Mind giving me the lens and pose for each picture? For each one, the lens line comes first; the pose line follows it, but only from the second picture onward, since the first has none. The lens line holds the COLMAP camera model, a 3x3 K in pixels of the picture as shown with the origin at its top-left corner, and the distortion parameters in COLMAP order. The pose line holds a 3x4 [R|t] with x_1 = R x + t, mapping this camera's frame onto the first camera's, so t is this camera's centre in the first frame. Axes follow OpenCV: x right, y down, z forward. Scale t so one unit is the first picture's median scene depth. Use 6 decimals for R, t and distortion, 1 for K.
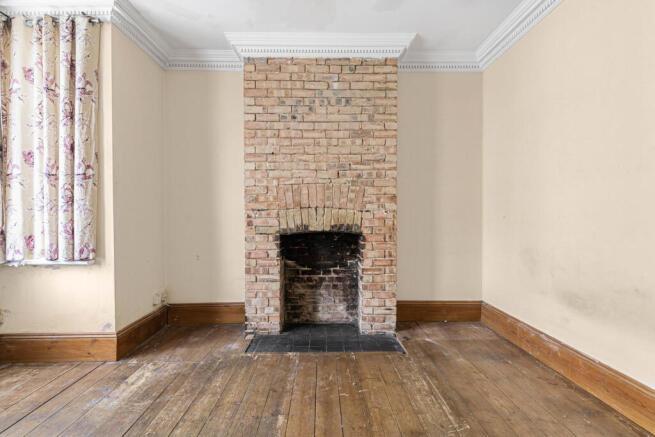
lens RADIAL K [[322.0, 0, 328.1], [0, 322.0, 217.1], [0, 0, 1]] dist [0.000855, 0.000268]
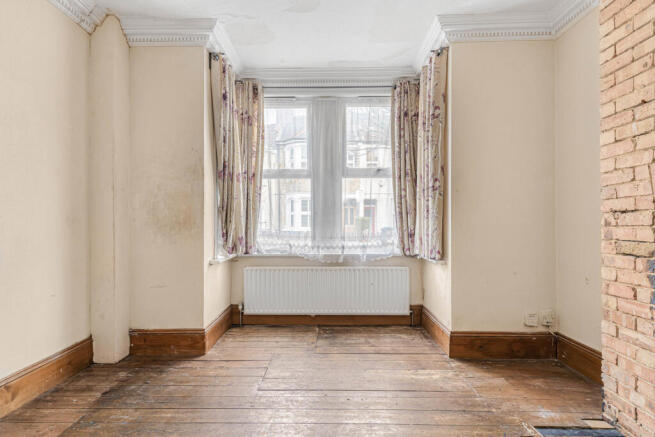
lens RADIAL K [[347.7, 0, 328.6], [0, 347.7, 220.9], [0, 0, 1]] dist [-0.002815, 0.000519]
pose [[-0.035734, 0.000157, -0.999361, 0.435767], [0.001290, 0.999999, 0.000111, -0.007134], [0.999361, -0.001286, -0.035734, 0.543645]]
